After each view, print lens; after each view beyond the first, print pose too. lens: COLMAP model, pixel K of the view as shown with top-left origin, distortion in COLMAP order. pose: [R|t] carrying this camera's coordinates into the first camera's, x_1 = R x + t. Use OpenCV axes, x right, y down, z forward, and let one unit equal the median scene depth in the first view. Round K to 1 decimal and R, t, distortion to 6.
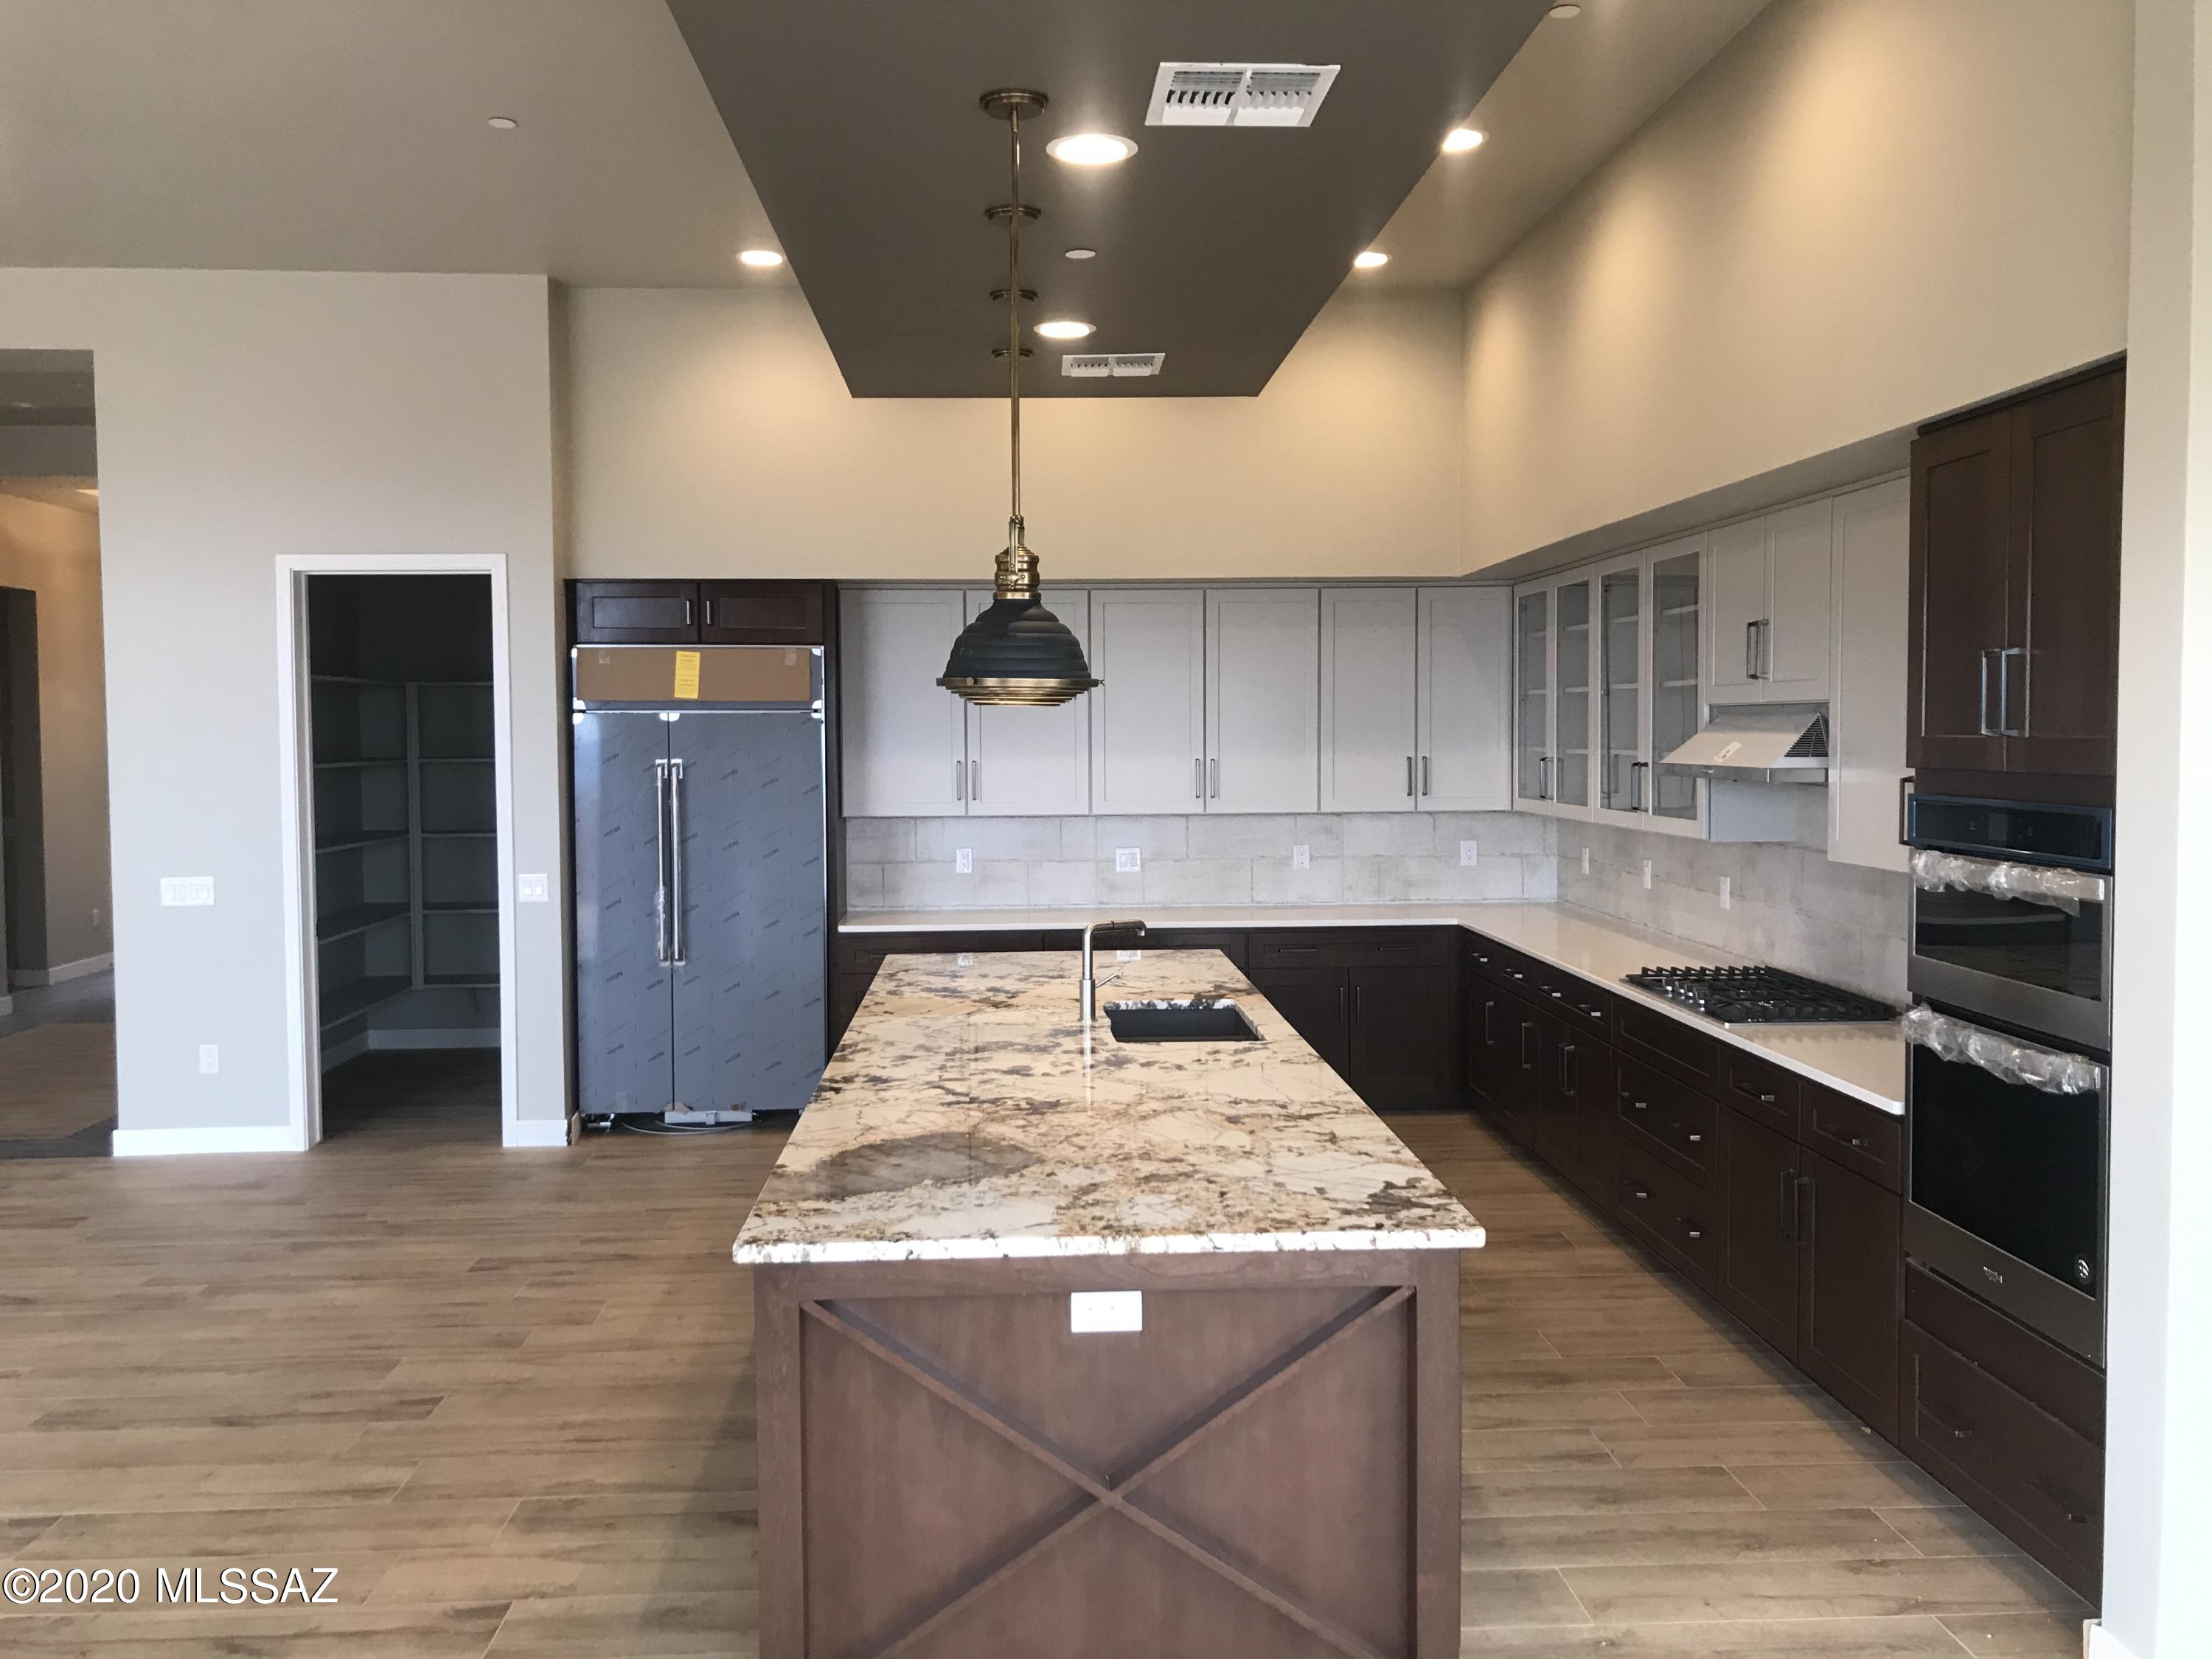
lens RADIAL K [[1820.8, 0, 1106.0], [0, 1820.8, 829.5], [0, 0, 1]] dist [0.068877, -0.001014]
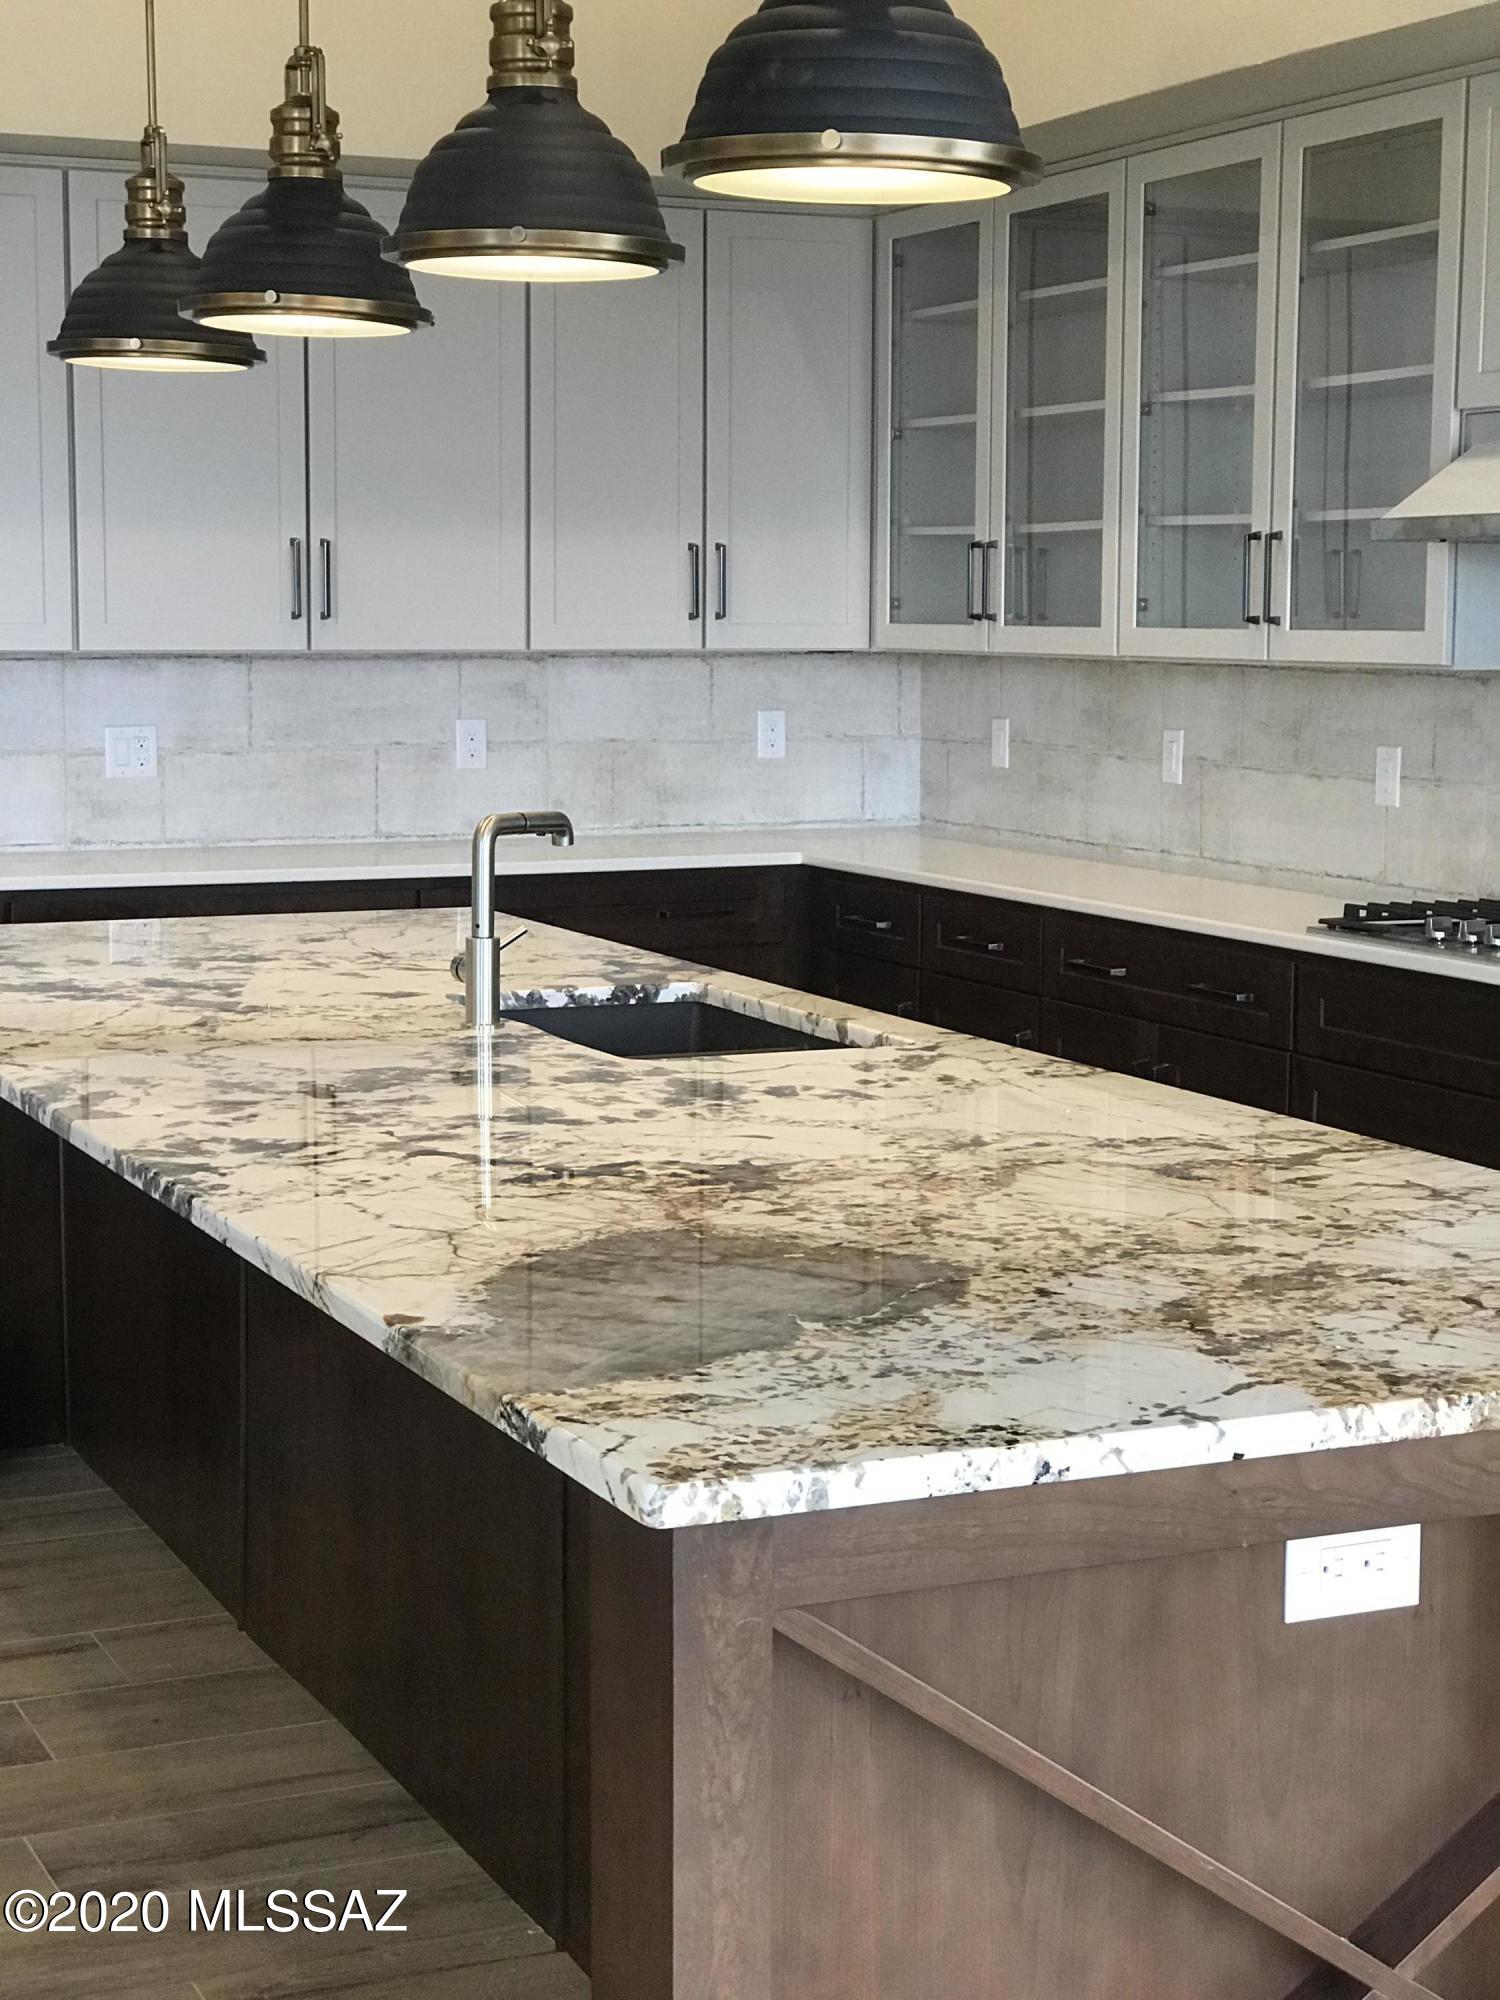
lens RADIAL K [[3289.9, 0, 750.0], [0, 3289.9, 1000.0], [0, 0, 1]] dist [-0.114647, 1.021662]
pose [[0.930252, -0.033763, 0.365365, -0.185649], [0.010751, 0.997838, 0.064837, 0.033301], [-0.366764, -0.056386, 0.928604, 0.147705]]
